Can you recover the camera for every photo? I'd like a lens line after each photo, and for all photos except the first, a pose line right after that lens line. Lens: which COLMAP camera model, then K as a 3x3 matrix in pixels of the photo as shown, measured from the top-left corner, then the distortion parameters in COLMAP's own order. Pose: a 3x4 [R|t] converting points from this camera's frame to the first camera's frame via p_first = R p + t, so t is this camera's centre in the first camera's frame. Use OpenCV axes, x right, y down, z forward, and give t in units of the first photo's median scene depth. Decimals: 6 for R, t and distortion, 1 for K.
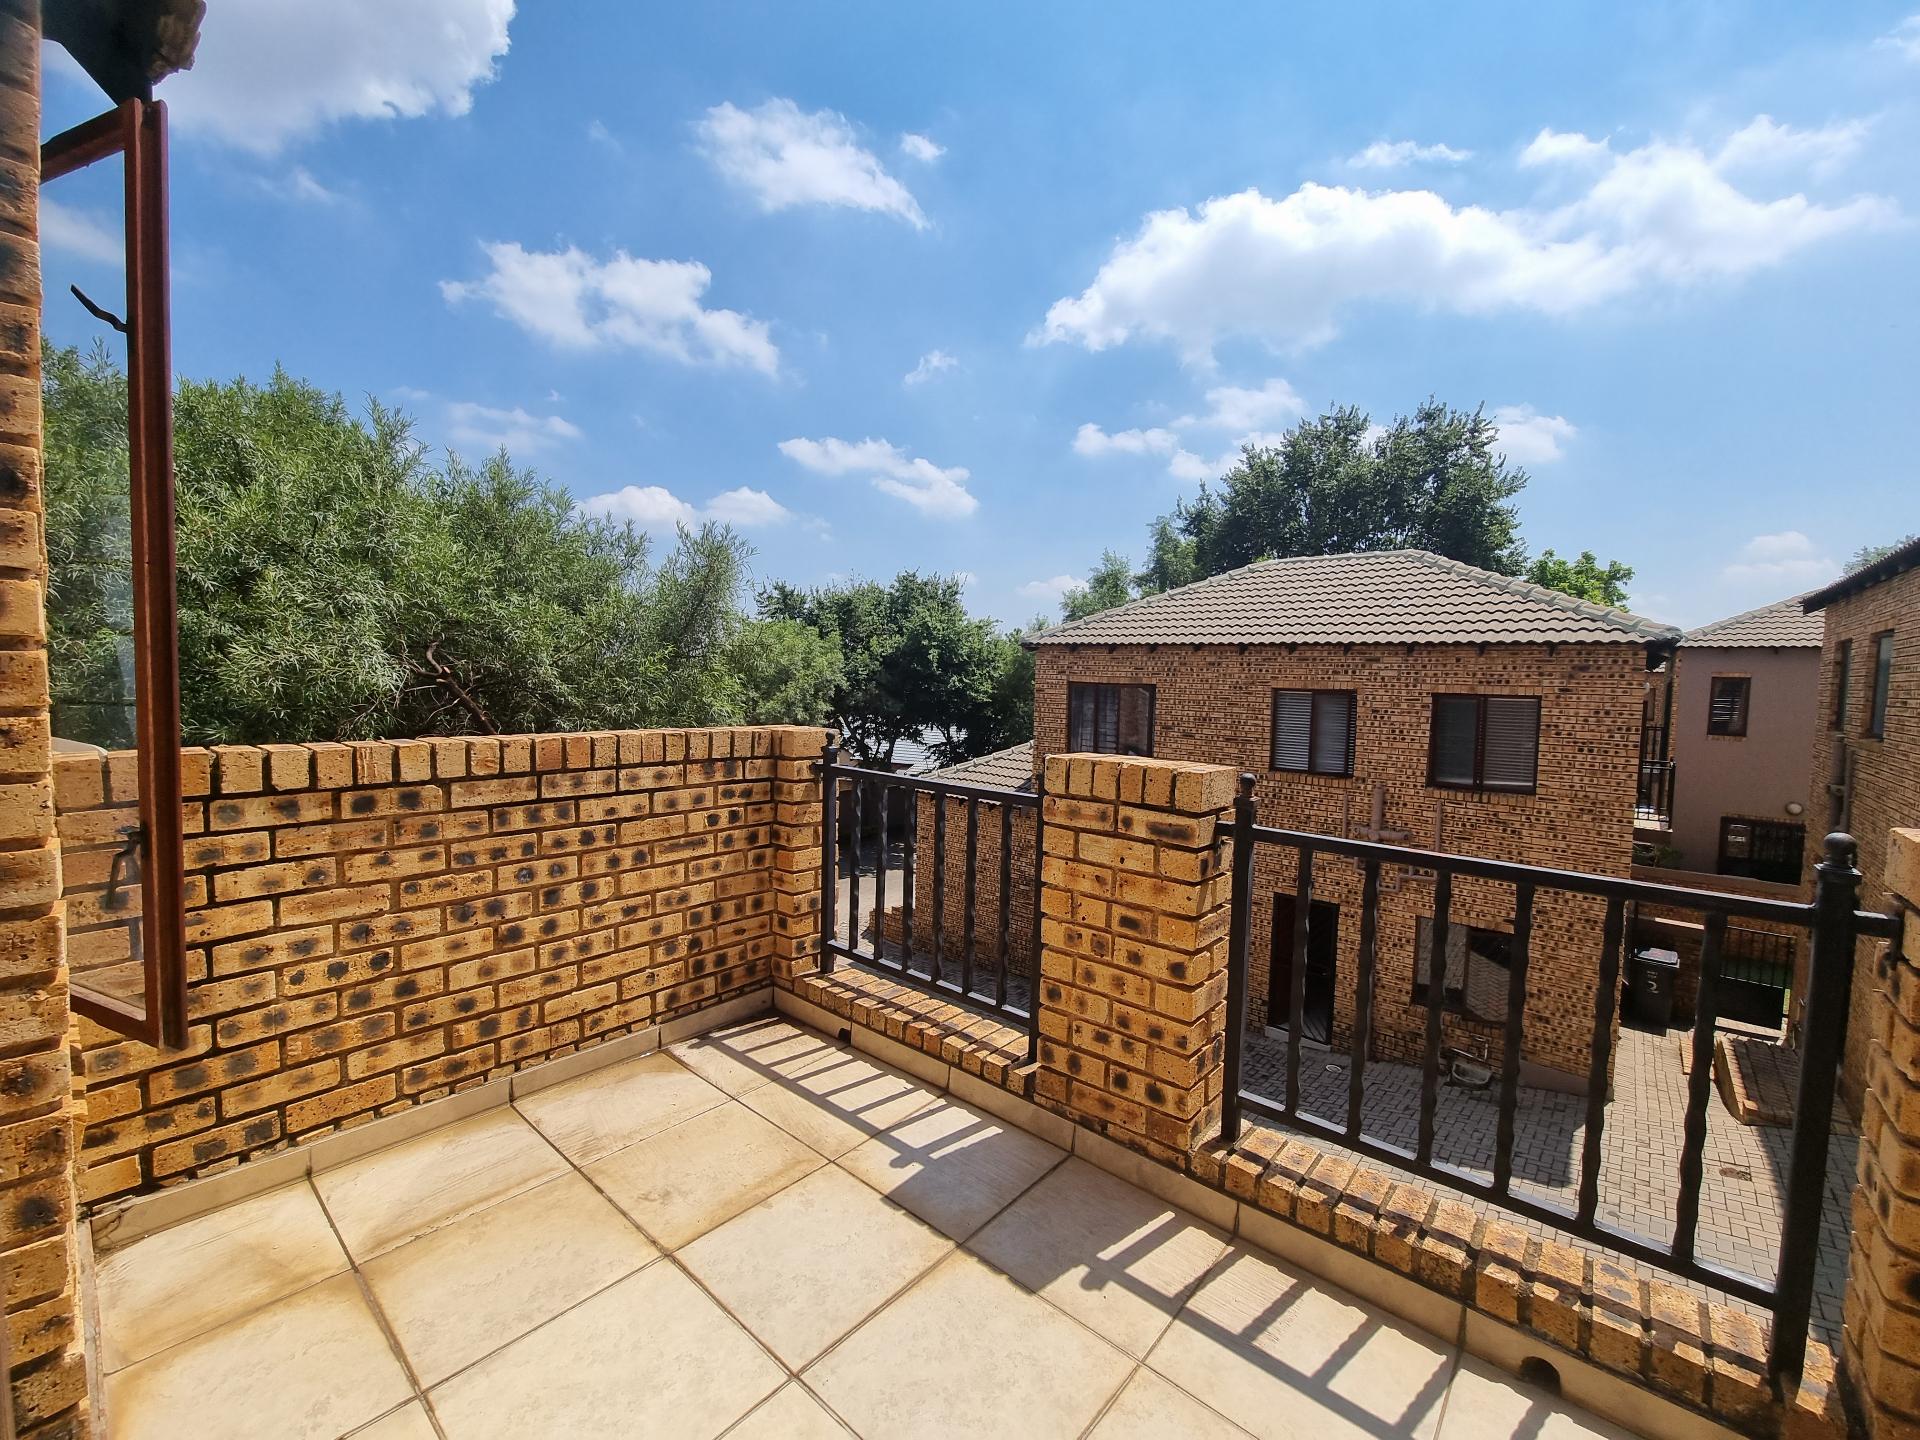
lens RADIAL K [[787.5, 0, 977.7], [0, 787.5, 721.0], [0, 0, 1]] dist [0.001906, -0.002604]
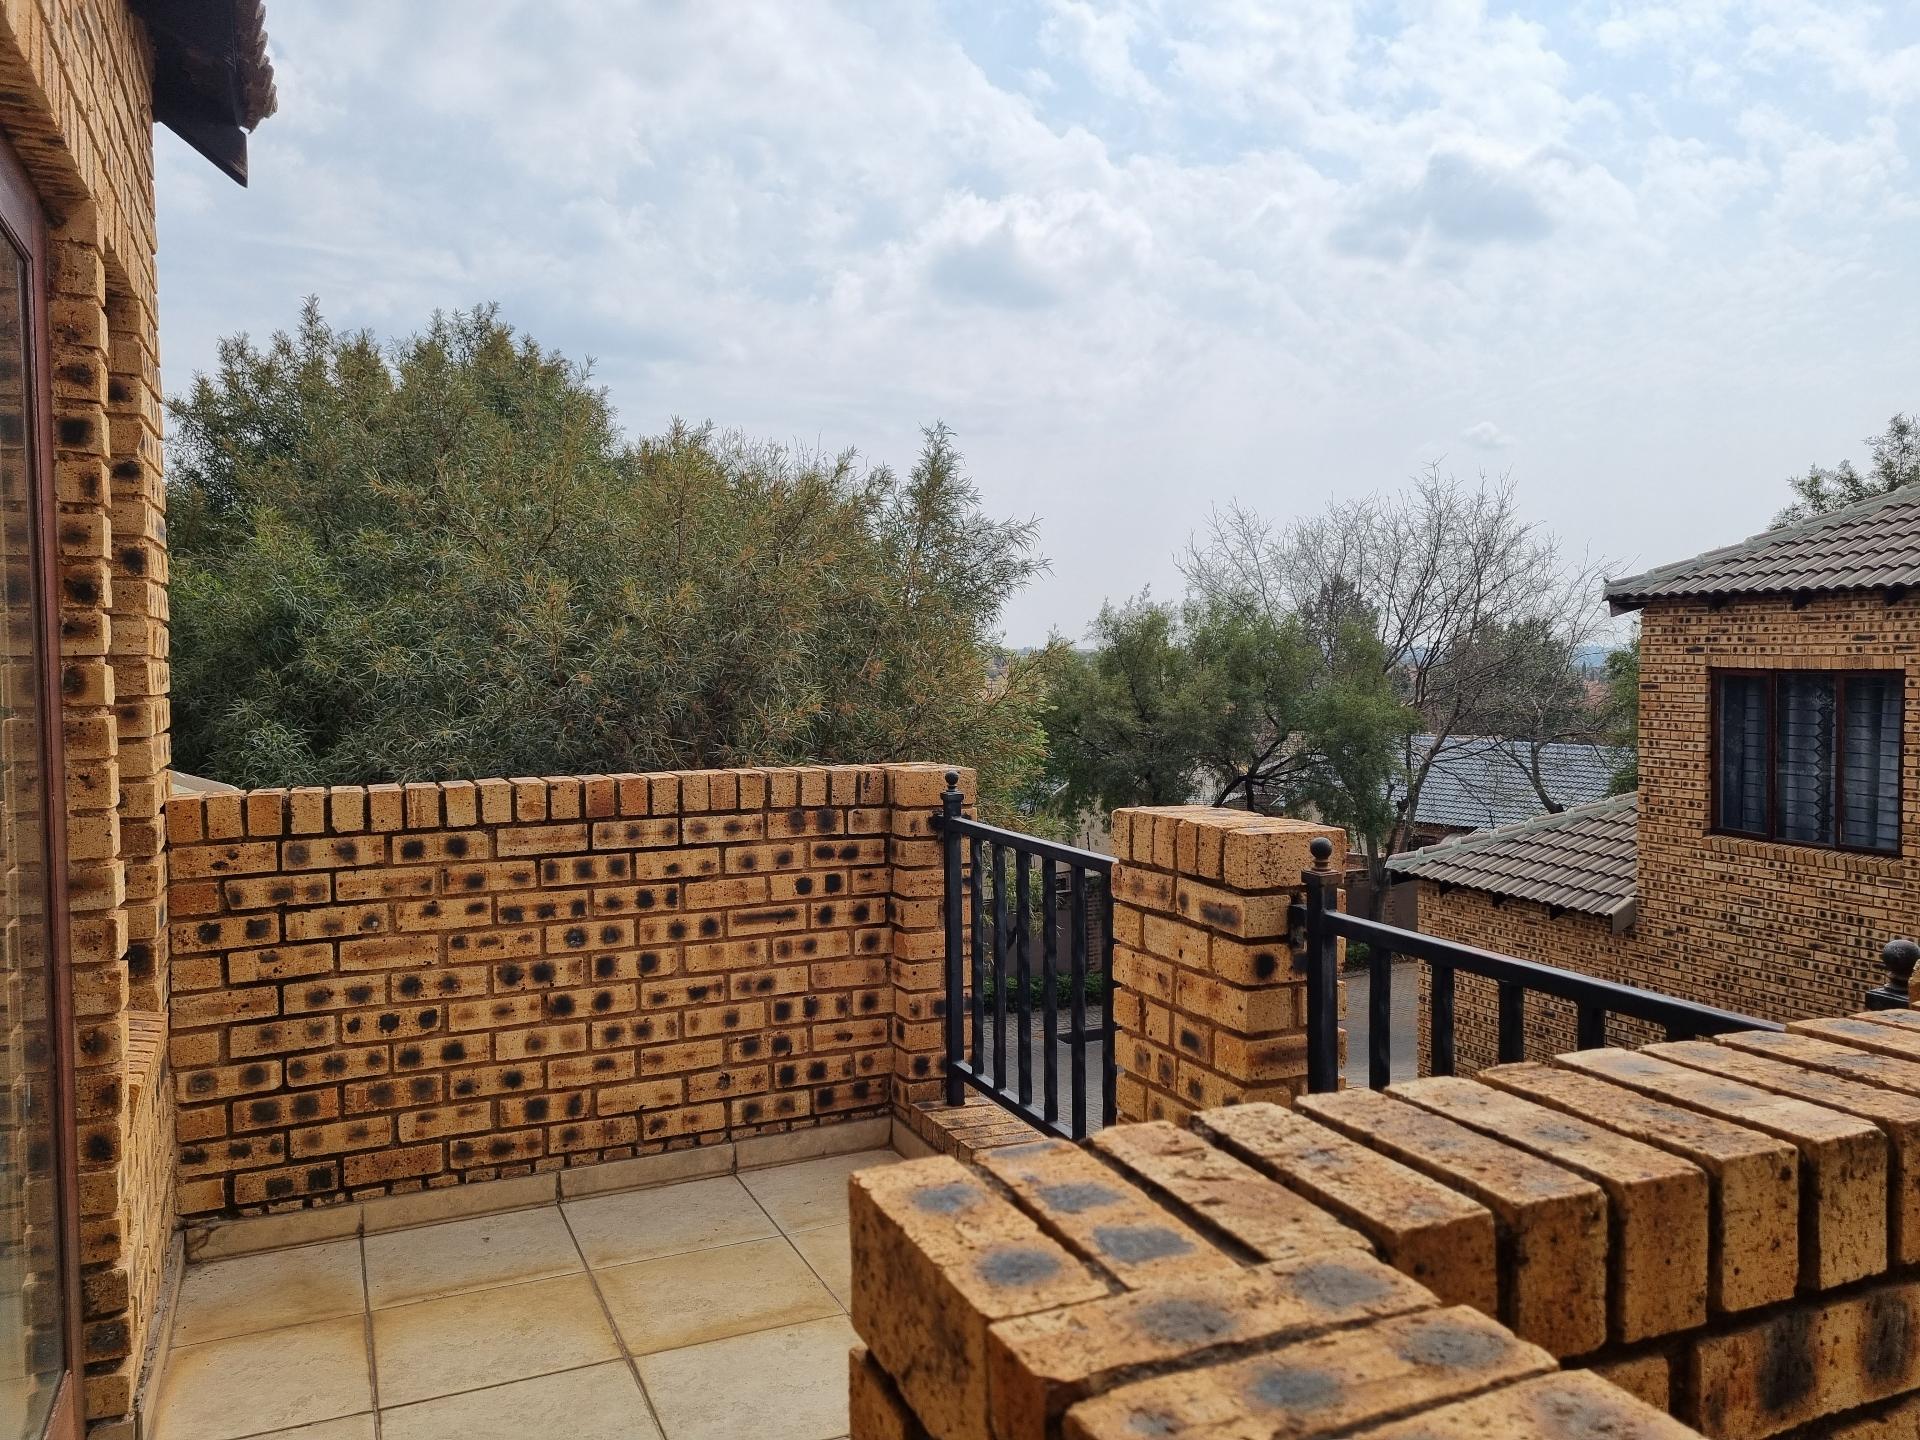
lens RADIAL K [[1456.6, 0, 974.1], [0, 1456.6, 721.0], [0, 0, 1]] dist [0.070108, -0.054473]
pose [[0.900746, -0.011498, -0.434194, 0.536538], [0.004670, 0.999848, -0.016789, -0.014072], [0.434321, 0.013095, 0.900663, -0.271265]]
